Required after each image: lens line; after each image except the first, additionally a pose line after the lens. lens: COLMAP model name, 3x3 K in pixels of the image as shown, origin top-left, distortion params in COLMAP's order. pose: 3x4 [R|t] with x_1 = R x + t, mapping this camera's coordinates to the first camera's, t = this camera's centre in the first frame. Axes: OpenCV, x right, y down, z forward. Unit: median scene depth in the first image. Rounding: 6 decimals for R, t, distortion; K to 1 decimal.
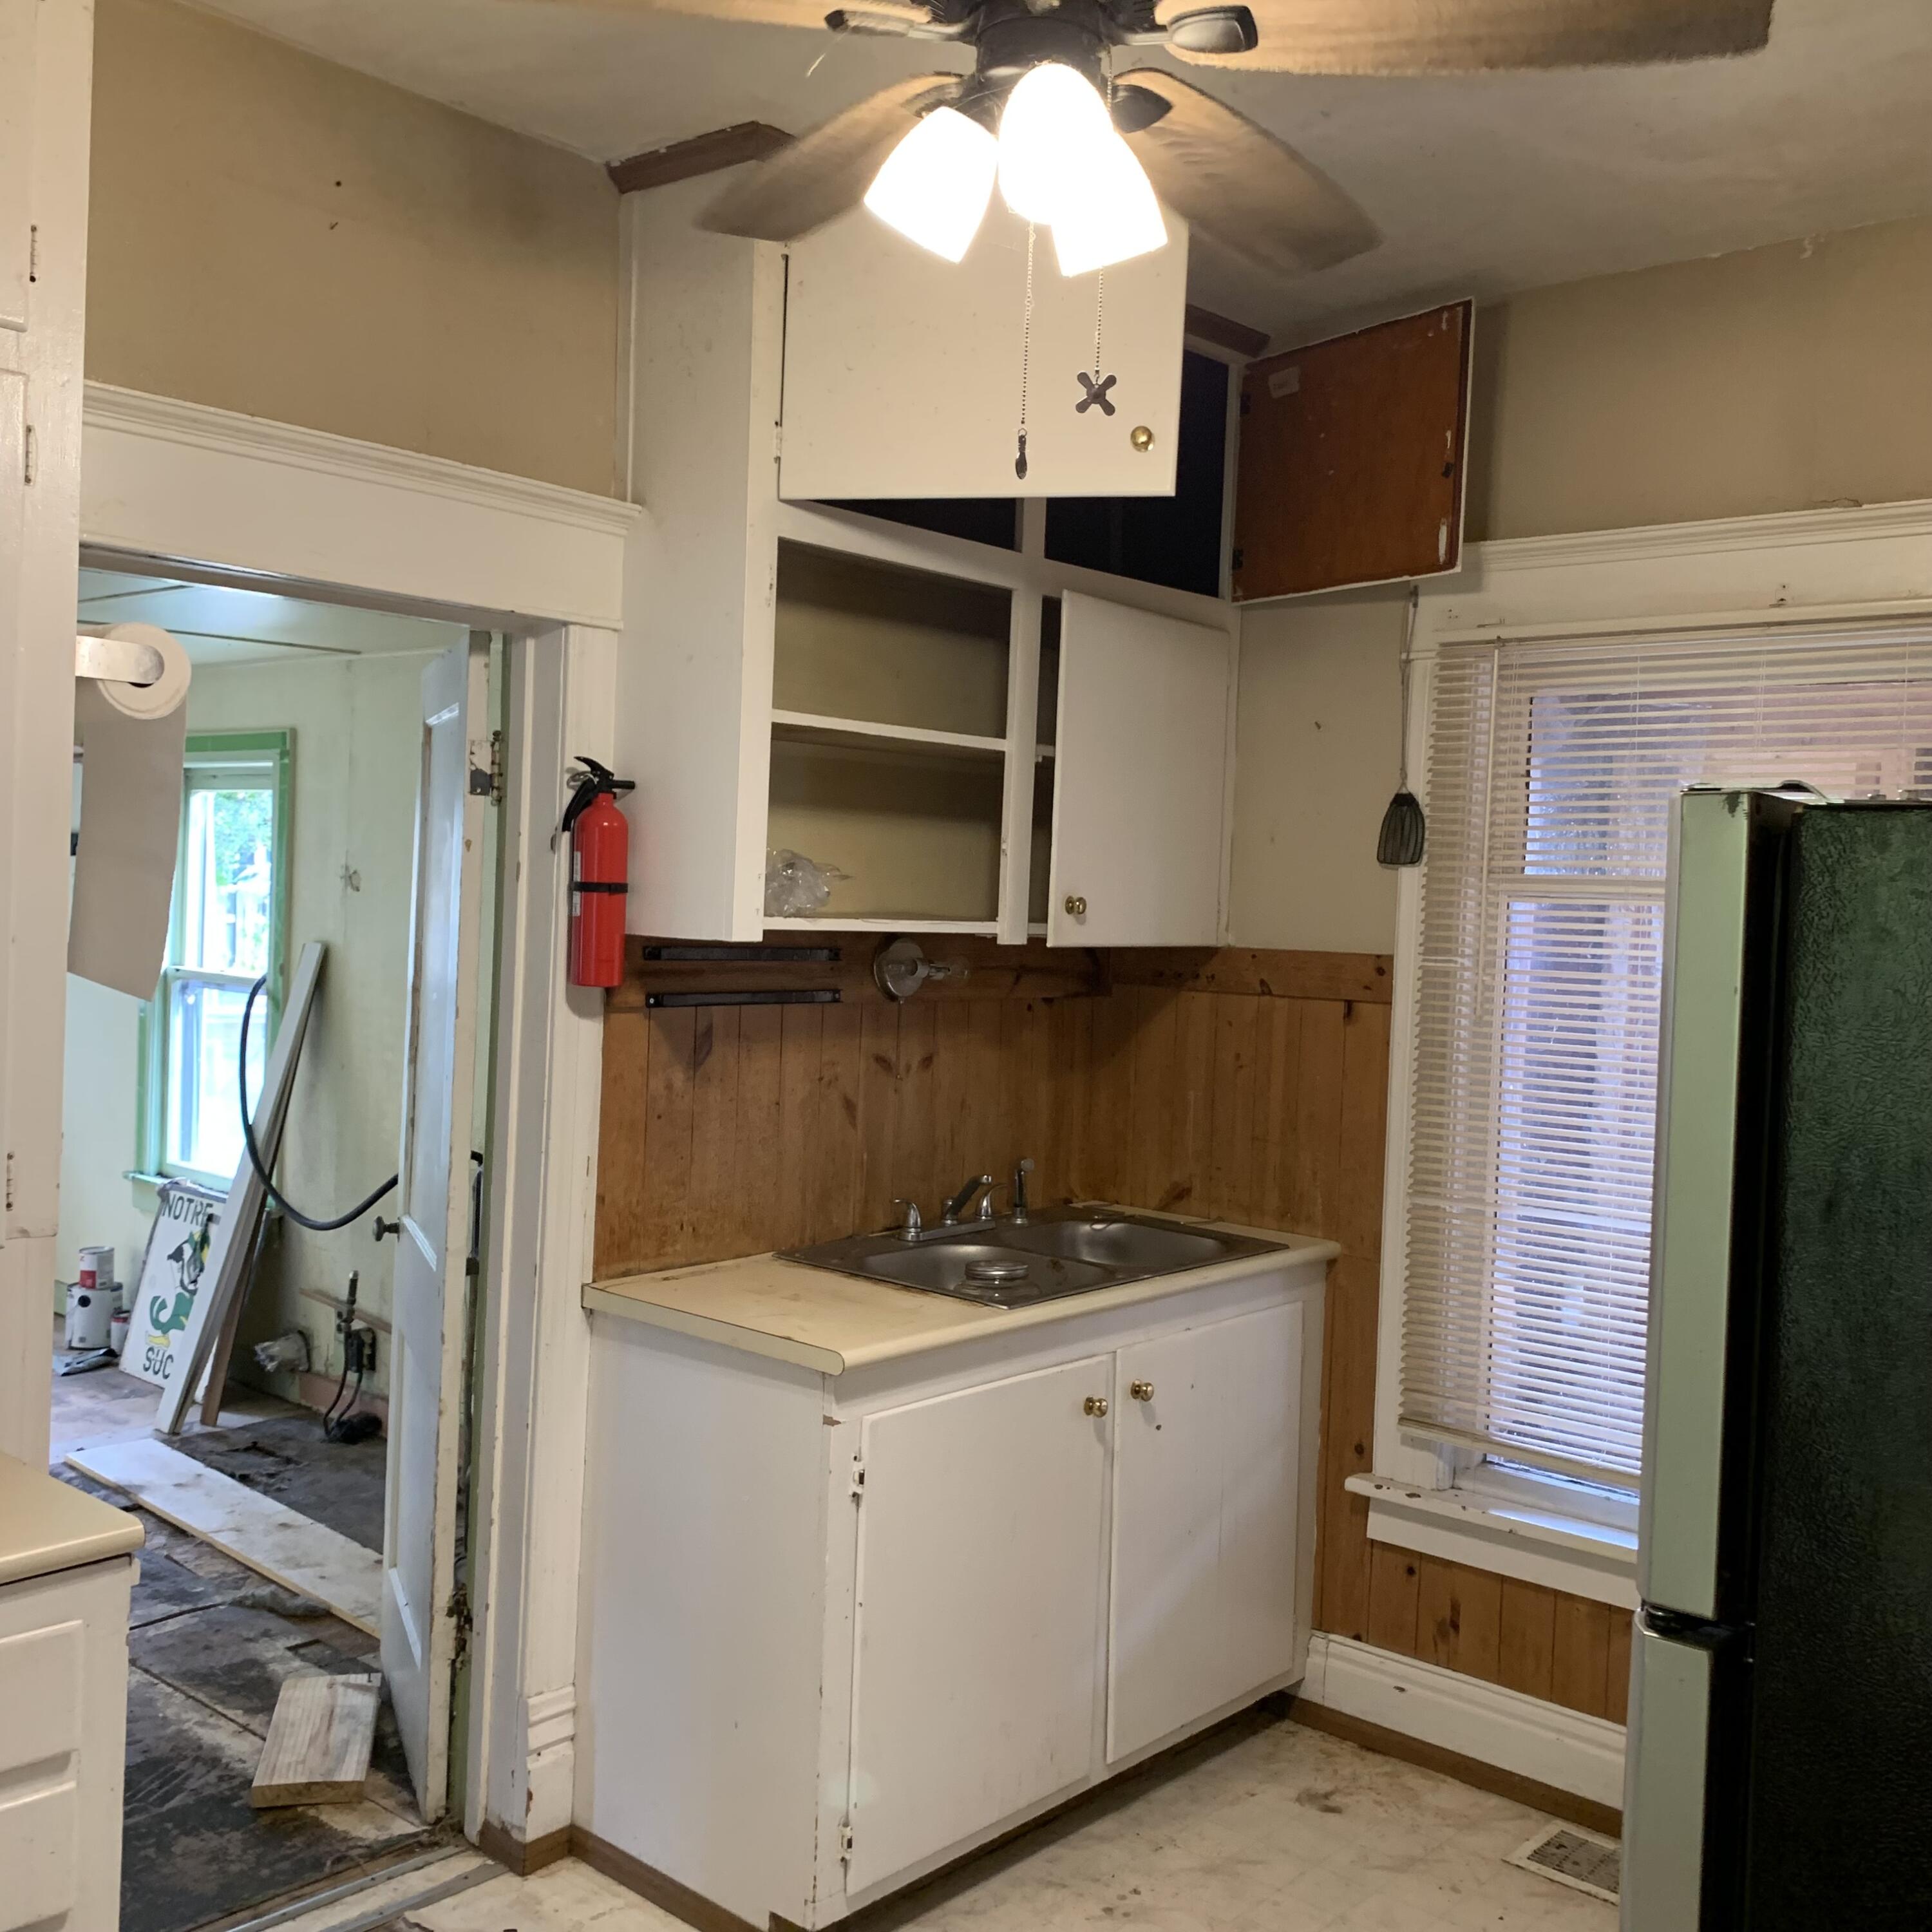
lens RADIAL K [[2004.8, 0, 947.0], [0, 2004.8, 957.9], [0, 0, 1]] dist [0.033208, 0.000000]
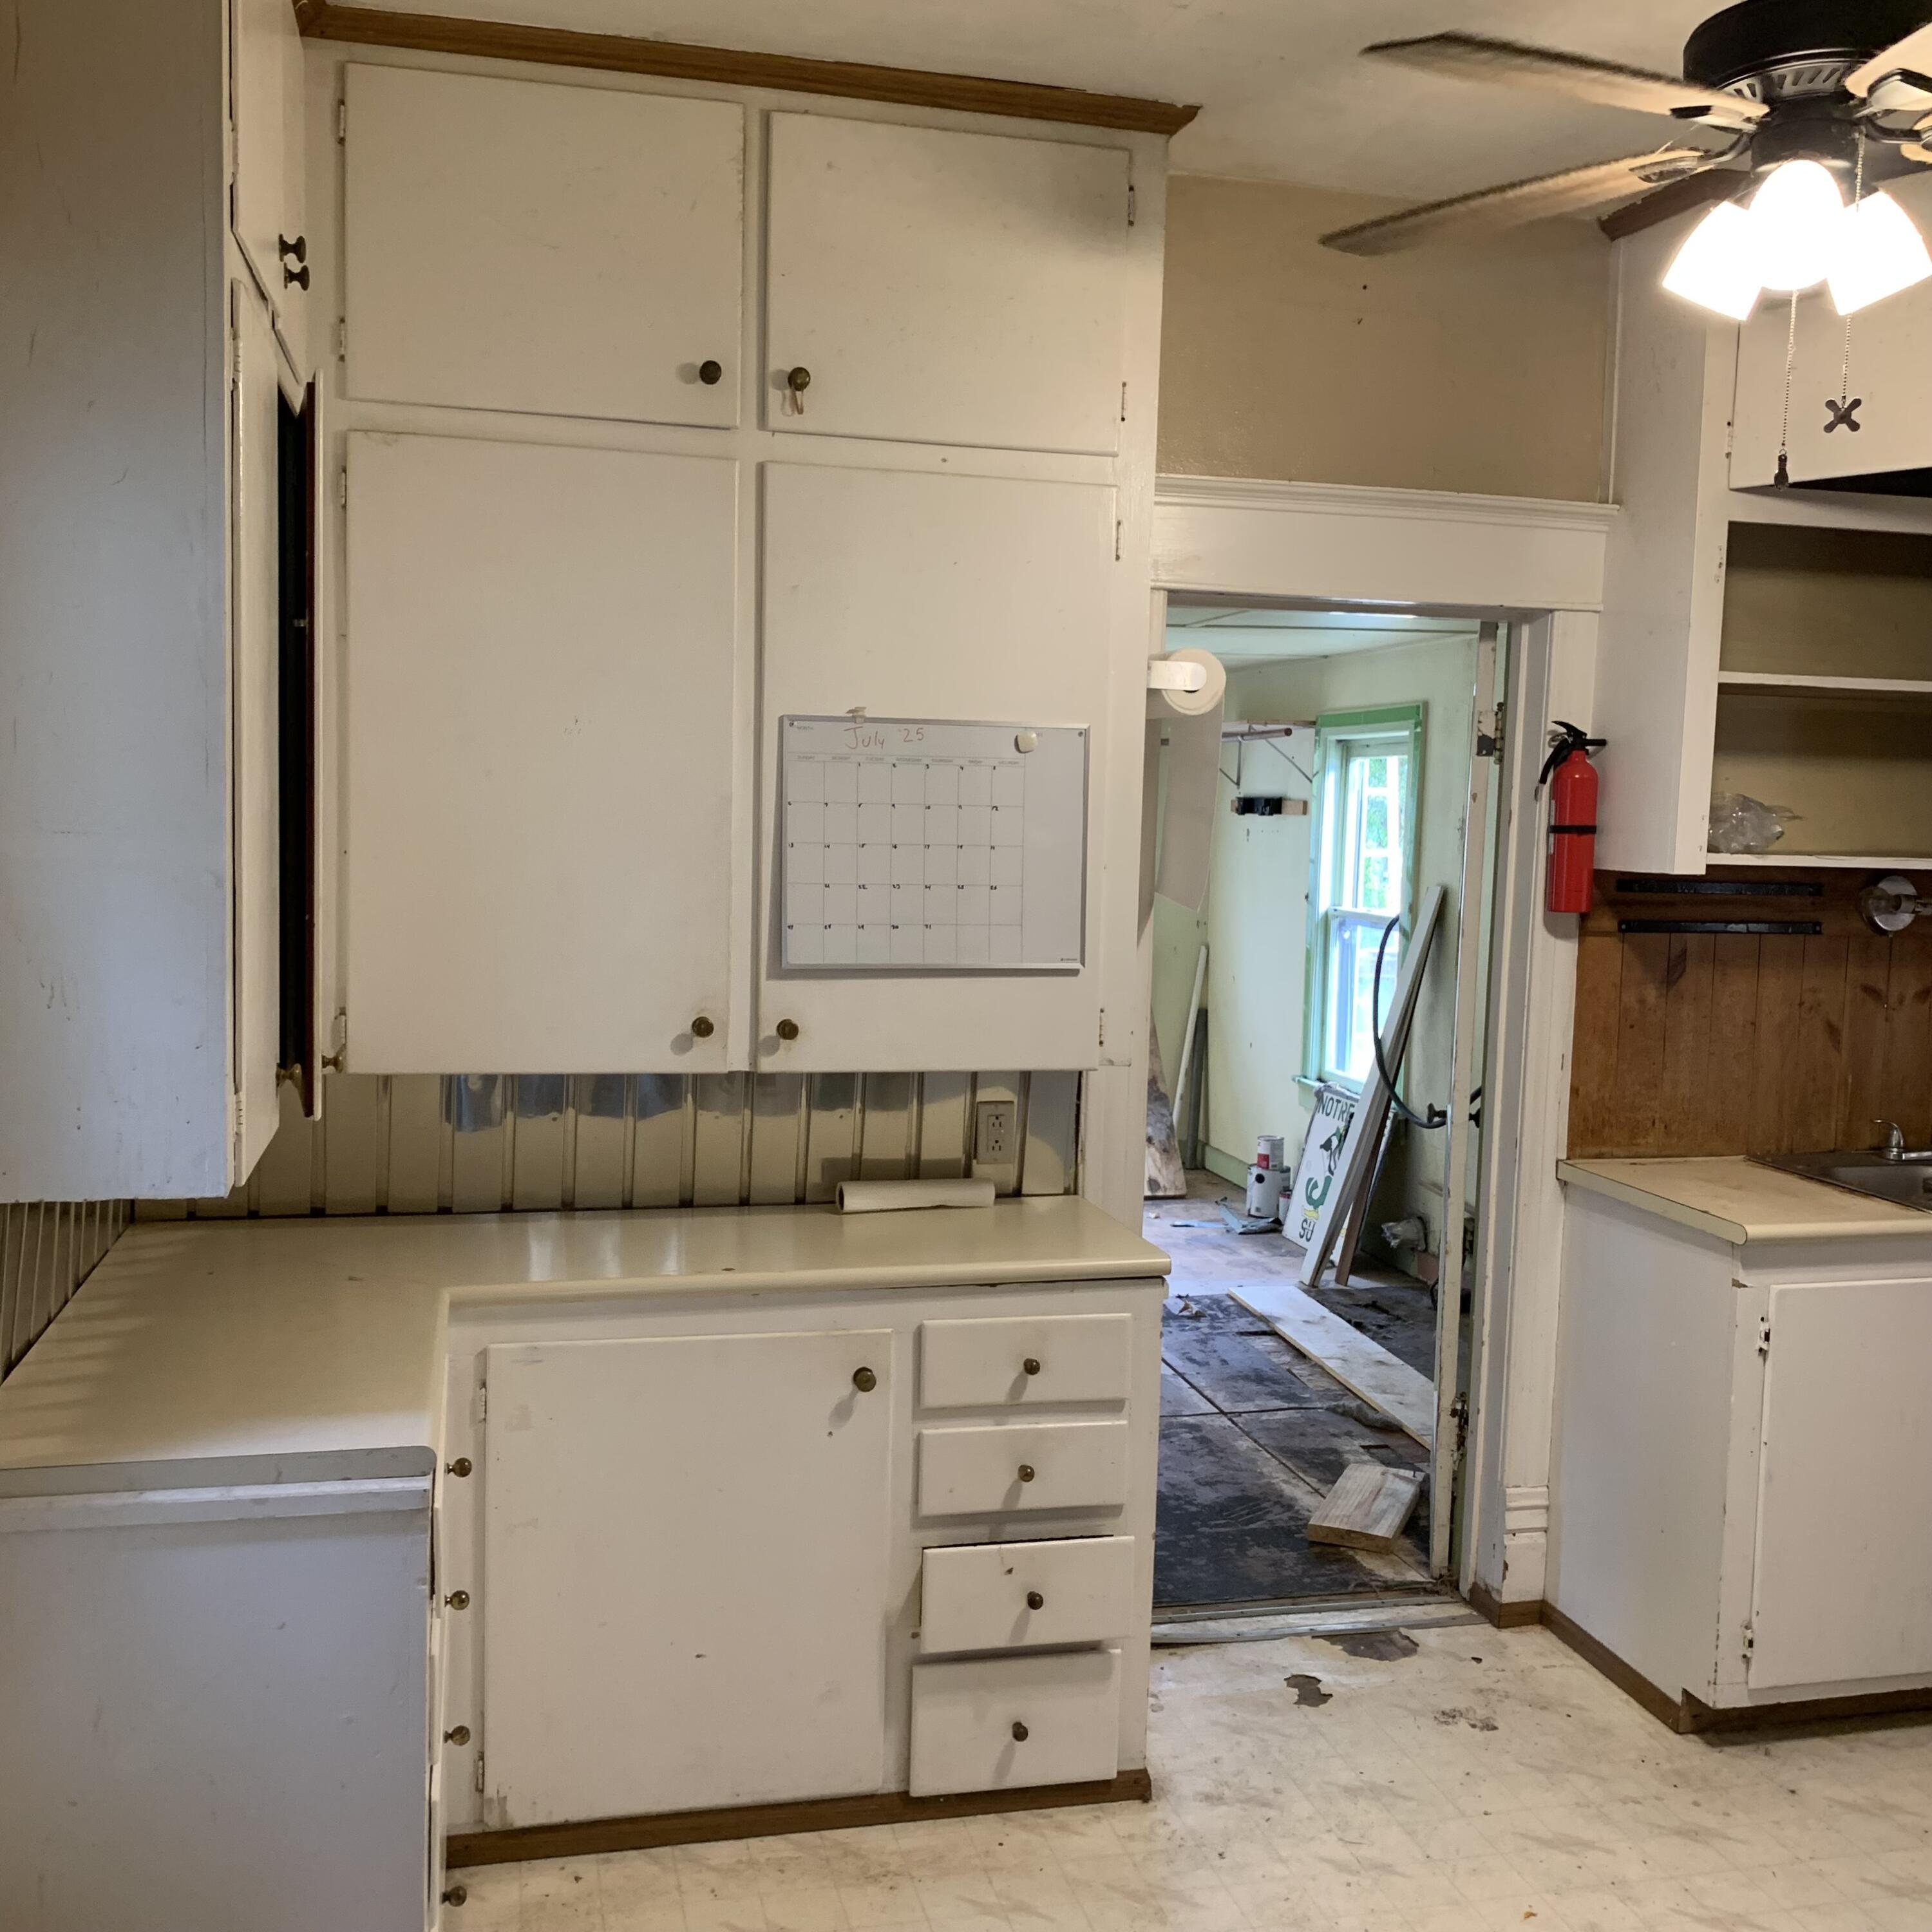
lens RADIAL K [[2004.8, 0, 959.4], [0, 2004.8, 974.6], [0, 0, 1]] dist [0.033208, 0.000000]
pose [[0.823446, 0.028986, -0.566654, 0.202018], [-0.012618, 0.999383, 0.032786, 0.015858], [0.567254, -0.019847, 0.823303, -0.194522]]
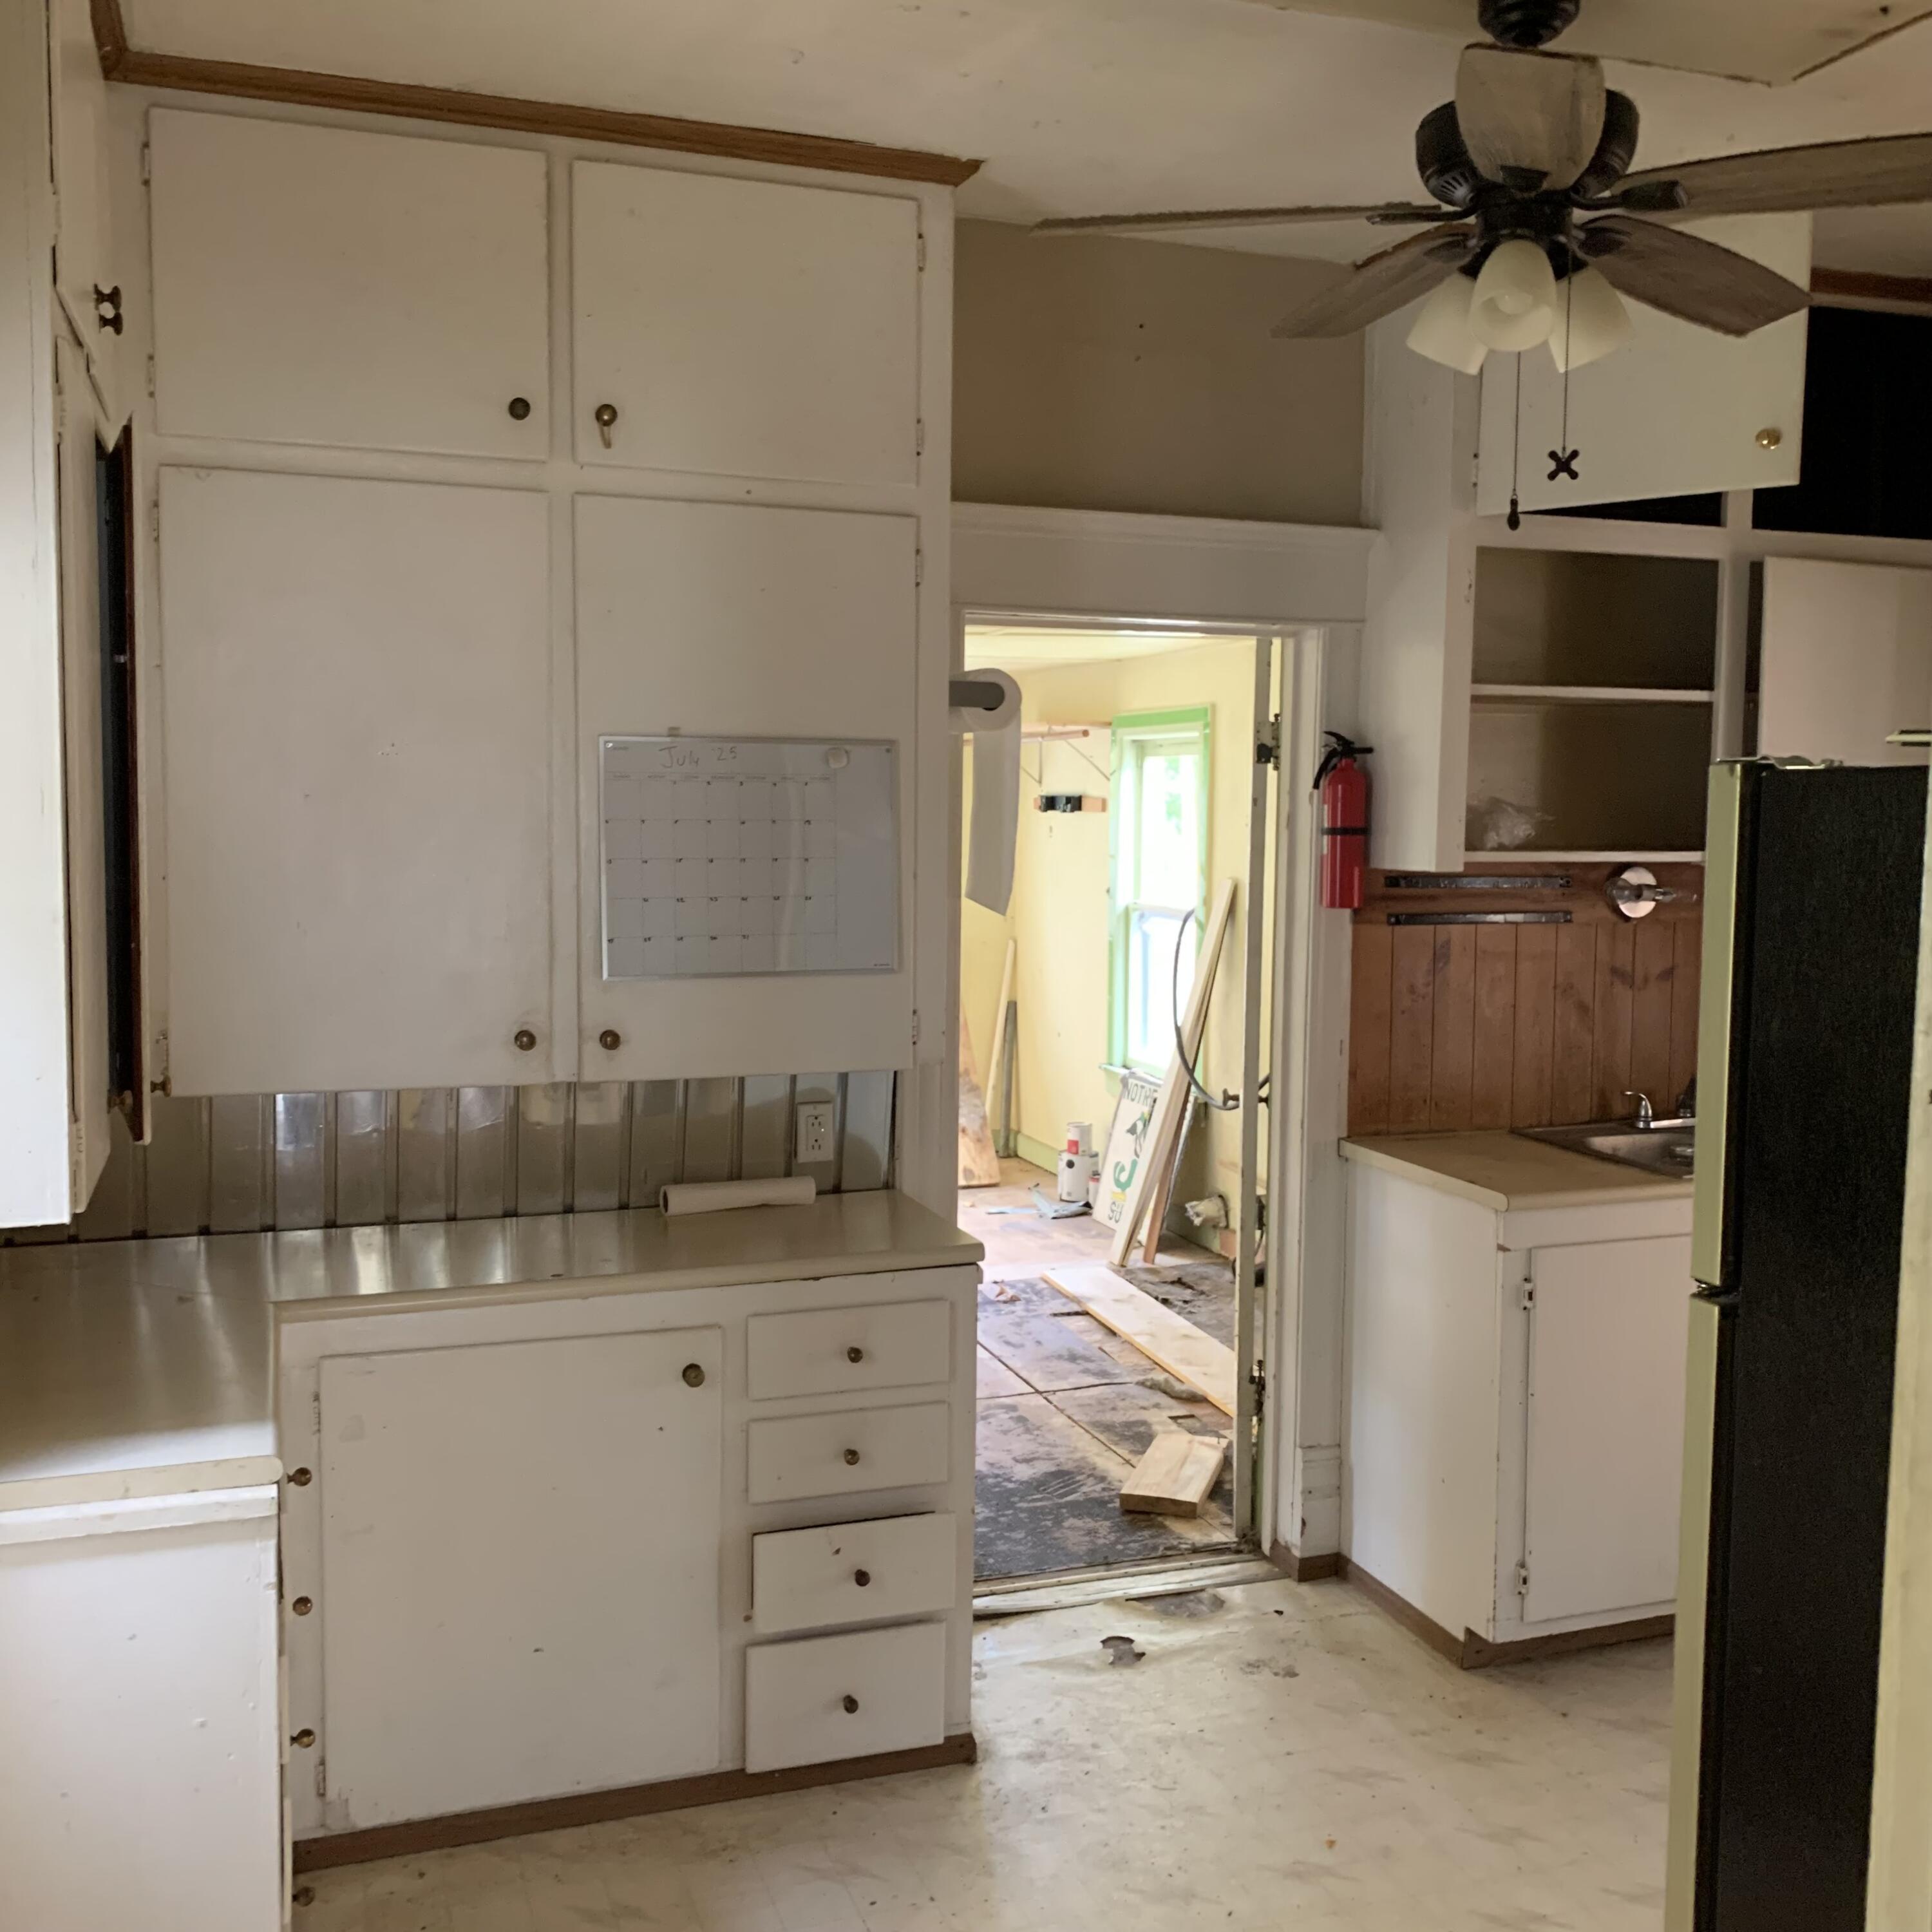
lens RADIAL K [[2004.8, 0, 982.6], [0, 2004.8, 951.0], [0, 0, 1]] dist [0.033208, 0.000000]
pose [[0.879230, 0.004959, -0.476372, 0.227181], [0.008305, 0.999634, 0.025733, 0.006776], [0.476326, -0.026582, 0.878867, -0.236965]]
